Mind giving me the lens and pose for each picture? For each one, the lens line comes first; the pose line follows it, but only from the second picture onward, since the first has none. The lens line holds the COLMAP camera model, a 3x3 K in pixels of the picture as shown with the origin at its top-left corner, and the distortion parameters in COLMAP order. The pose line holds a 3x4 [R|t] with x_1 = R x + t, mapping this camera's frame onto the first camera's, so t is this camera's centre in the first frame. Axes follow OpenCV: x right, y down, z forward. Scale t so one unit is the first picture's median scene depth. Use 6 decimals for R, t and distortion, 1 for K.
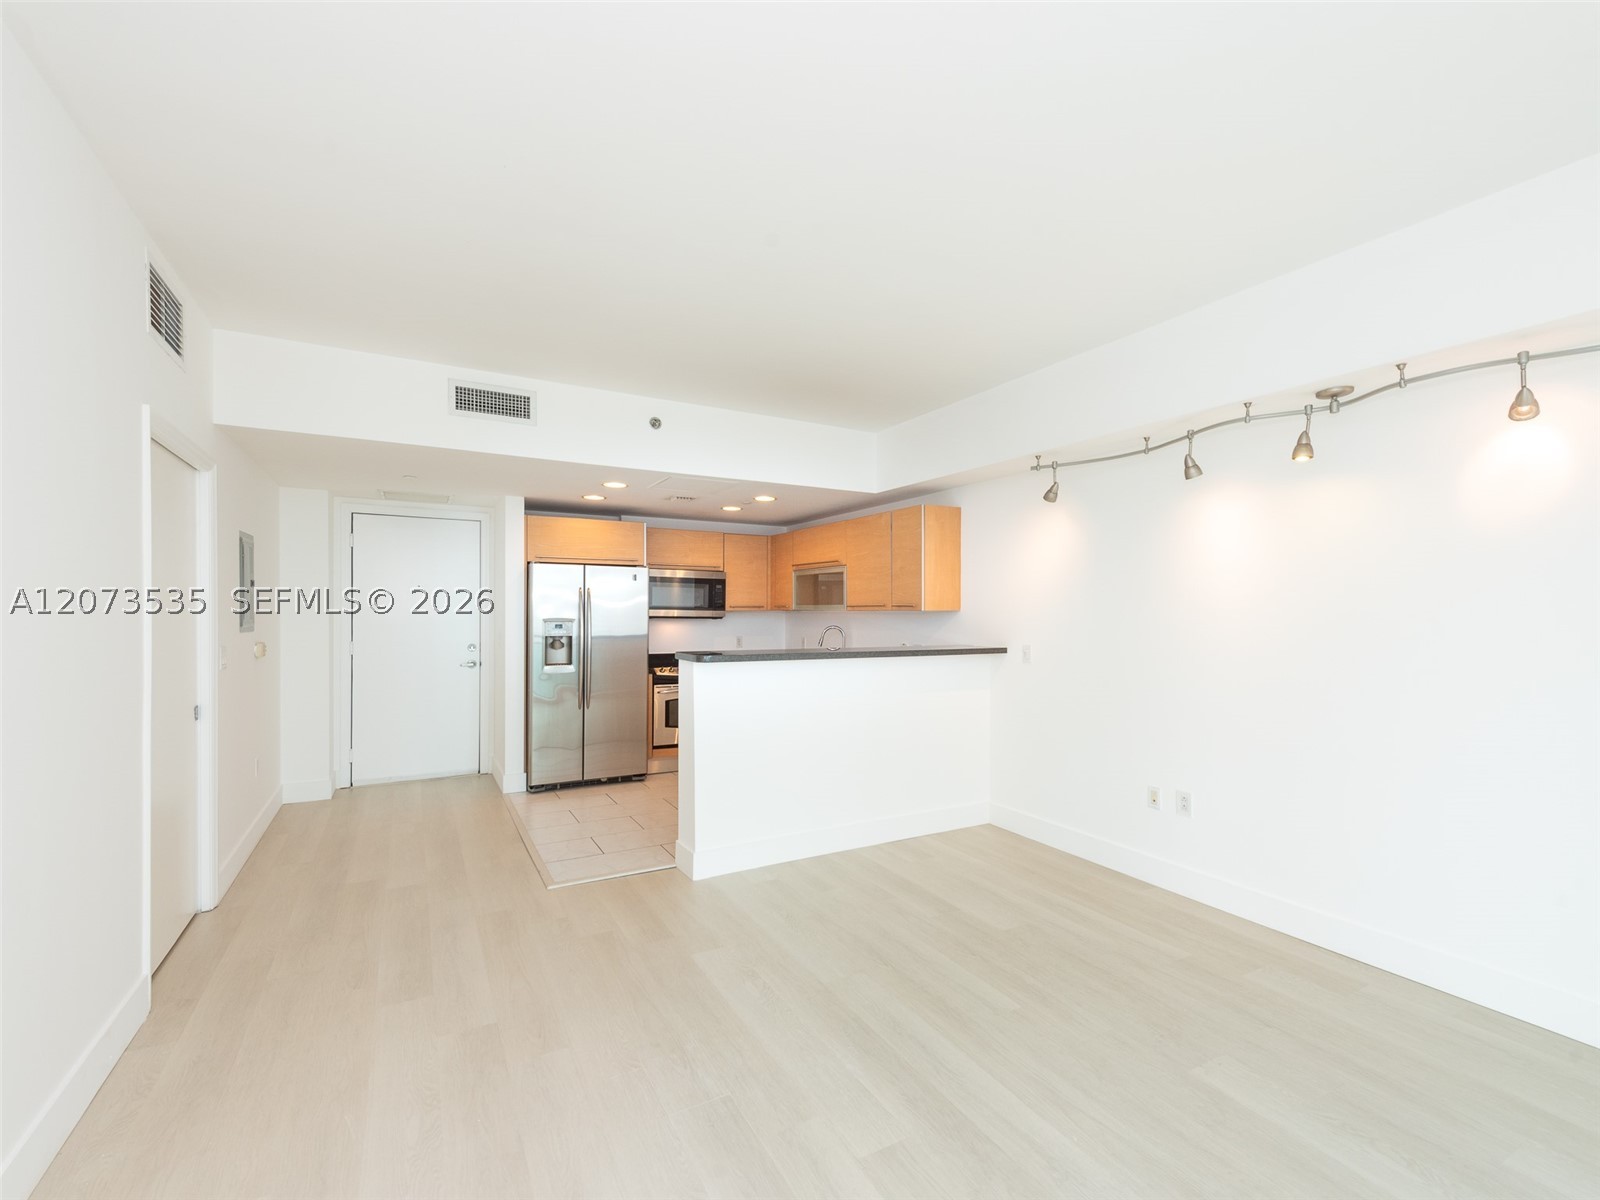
lens RADIAL K [[702.0, 0, 796.4], [0, 702.0, 610.3], [0, 0, 1]] dist [0.012923, -0.000400]
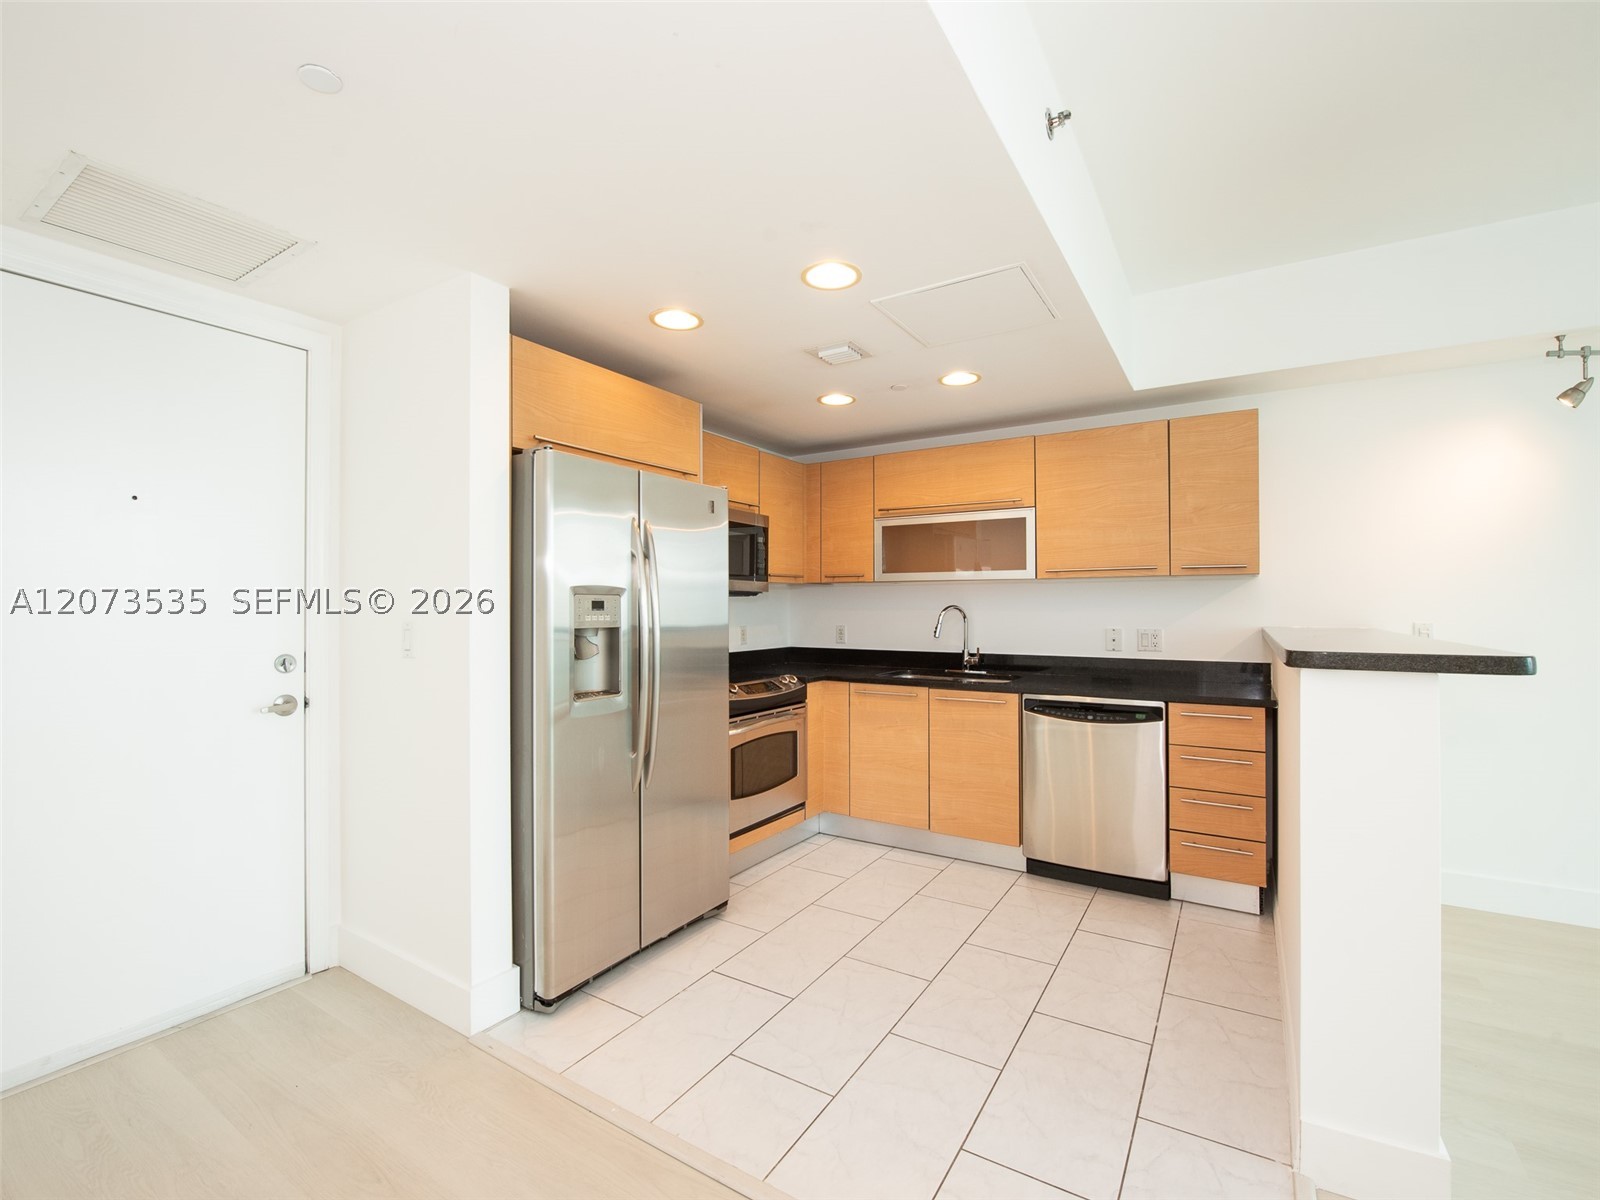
lens RADIAL K [[713.6, 0, 794.9], [0, 713.6, 601.9], [0, 0, 1]] dist [-0.012484, -0.000814]
pose [[0.876336, -0.003896, 0.481684, -0.439400], [0.005509, 0.999983, -0.001935, 0.022121], [-0.481668, 0.004349, 0.876343, 0.561138]]
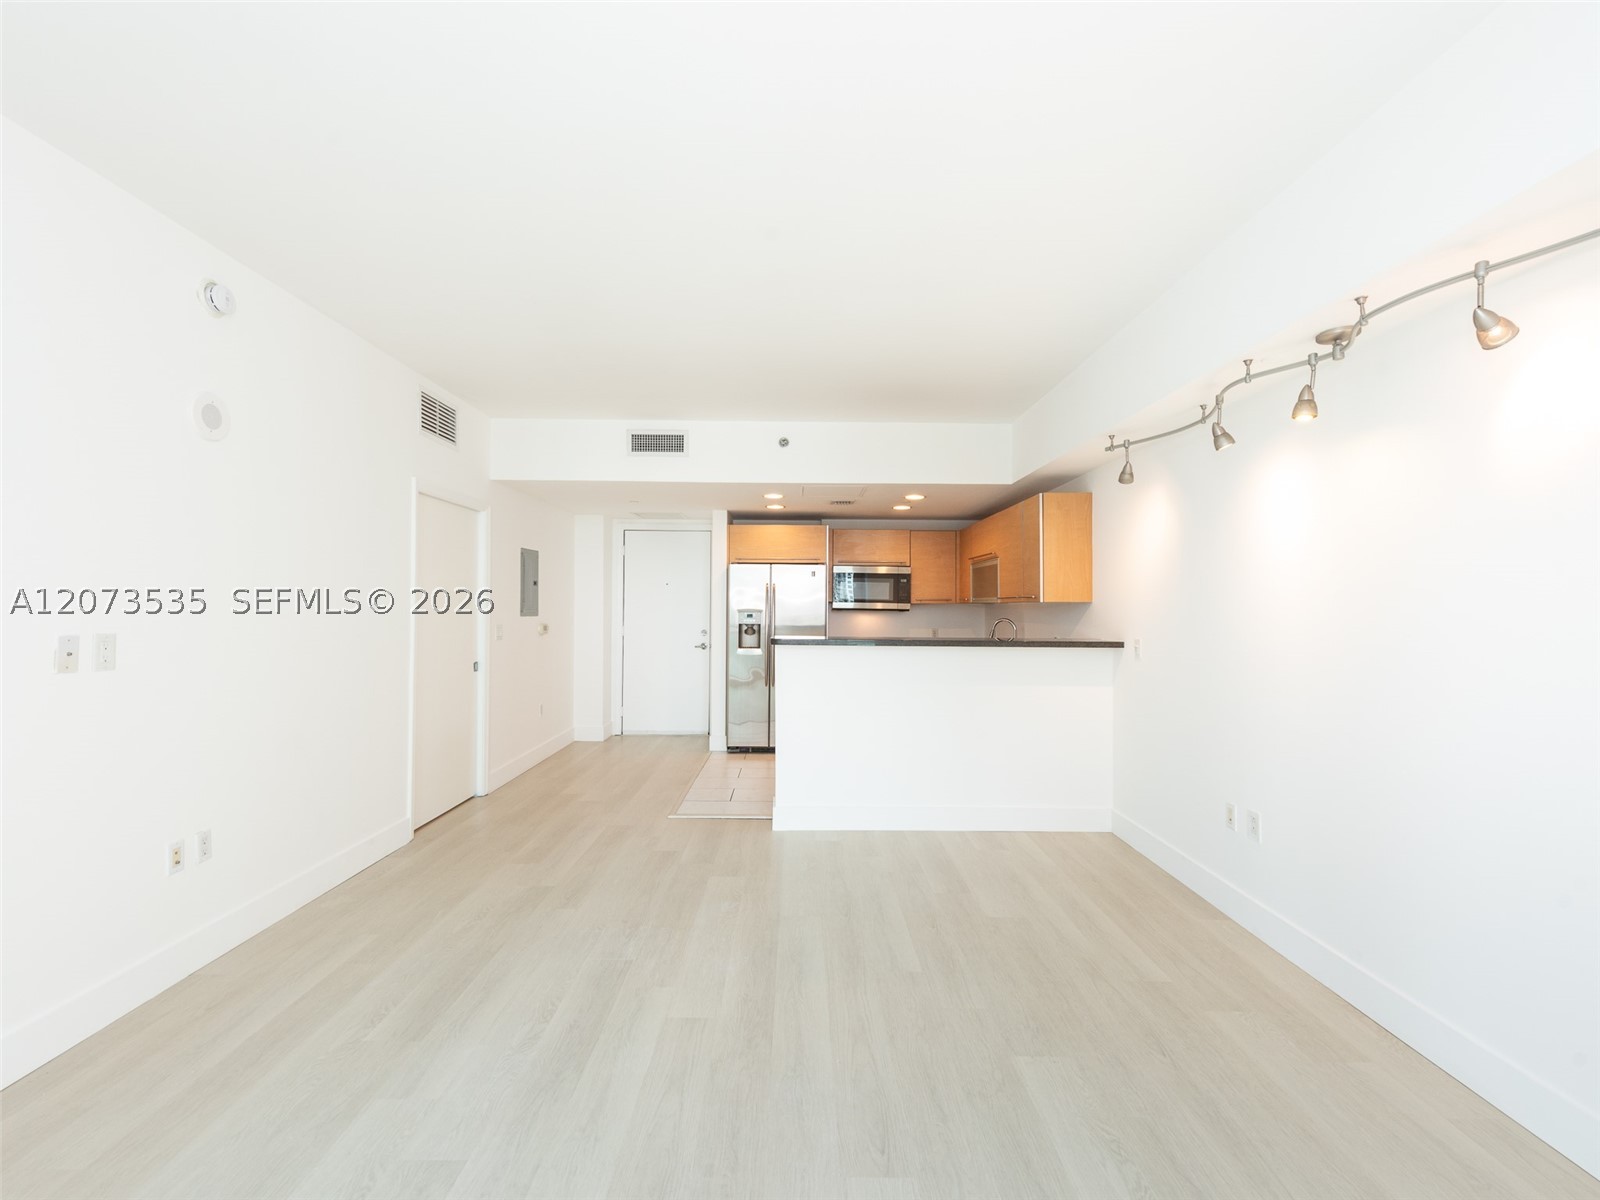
lens RADIAL K [[703.9, 0, 798.8], [0, 703.9, 588.9], [0, 0, 1]] dist [0.020633, 0.000028]
pose [[0.879109, -0.009531, -0.476526, 0.307260], [-0.002858, 0.999677, -0.025269, 0.007092], [0.476613, 0.023576, 0.878797, -0.016788]]
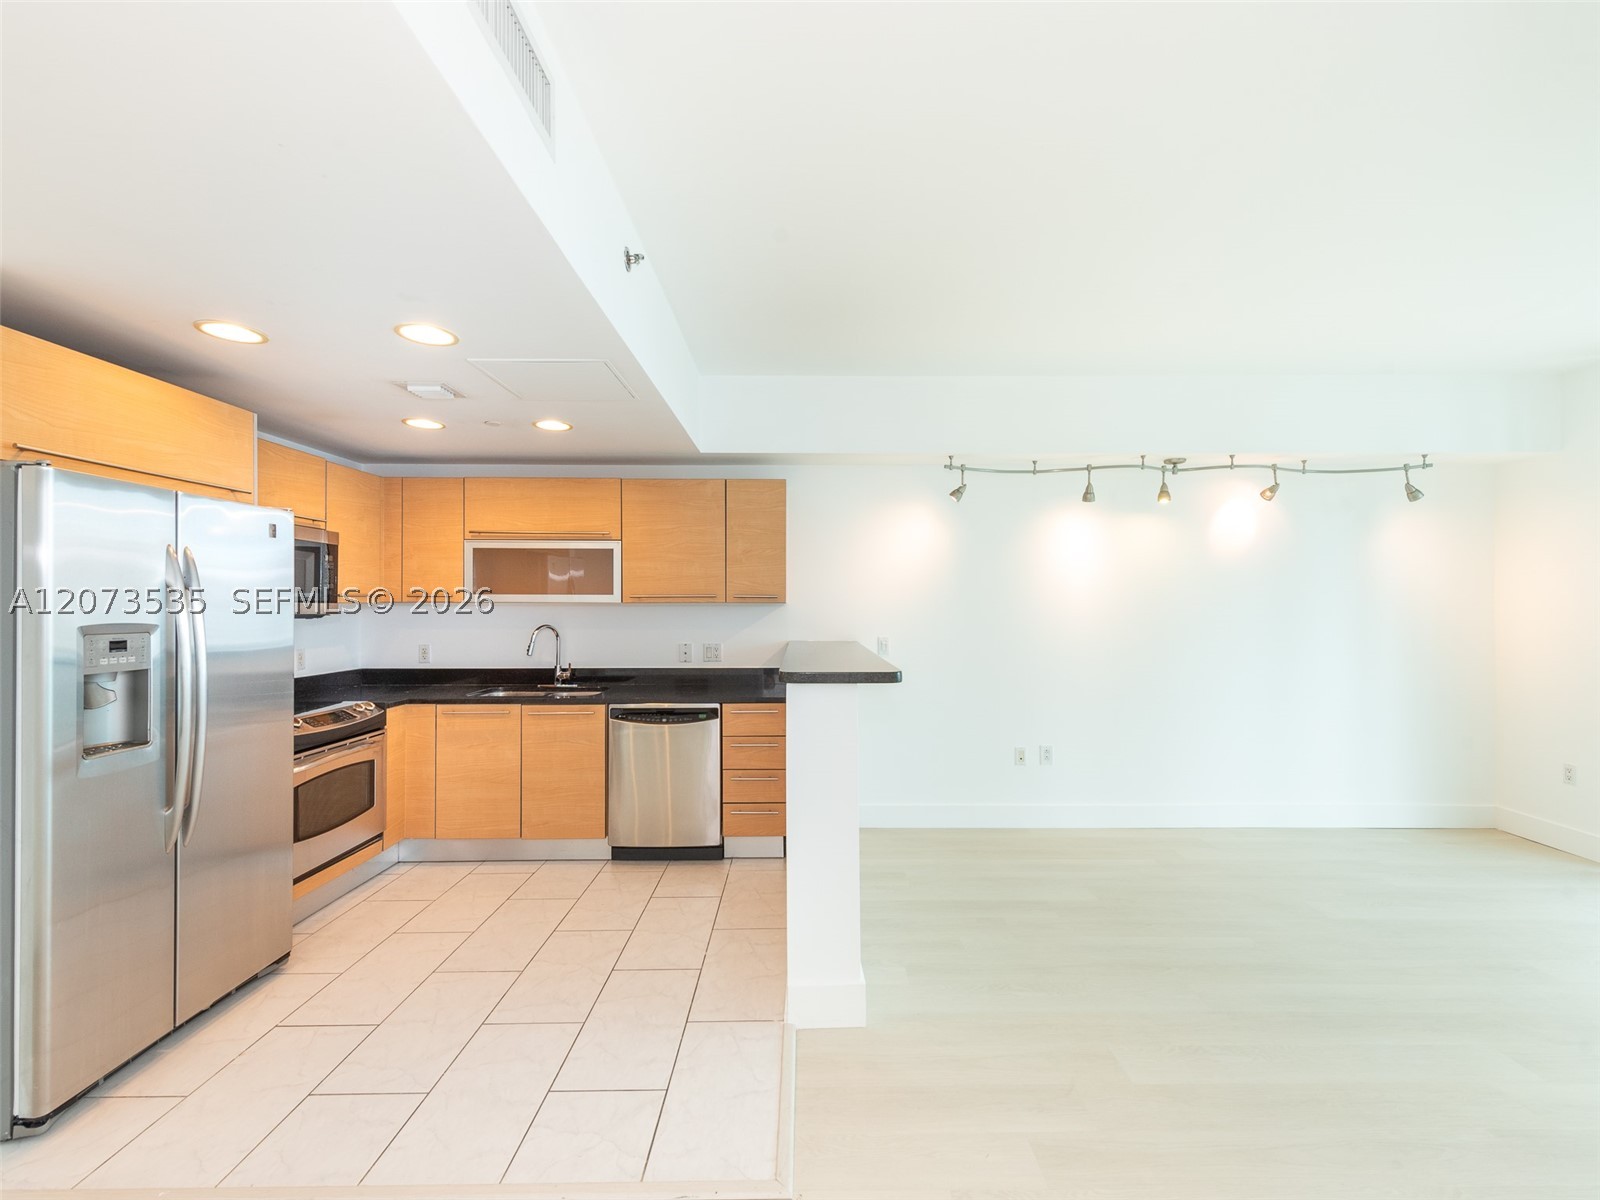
lens RADIAL K [[707.6, 0, 811.9], [0, 707.6, 605.2], [0, 0, 1]] dist [0.028709, -0.008731]
pose [[0.471976, -0.003204, 0.881605, -0.498665], [-0.000771, 0.999992, 0.004046, -0.000557], [-0.881611, -0.002590, 0.471970, 0.493804]]
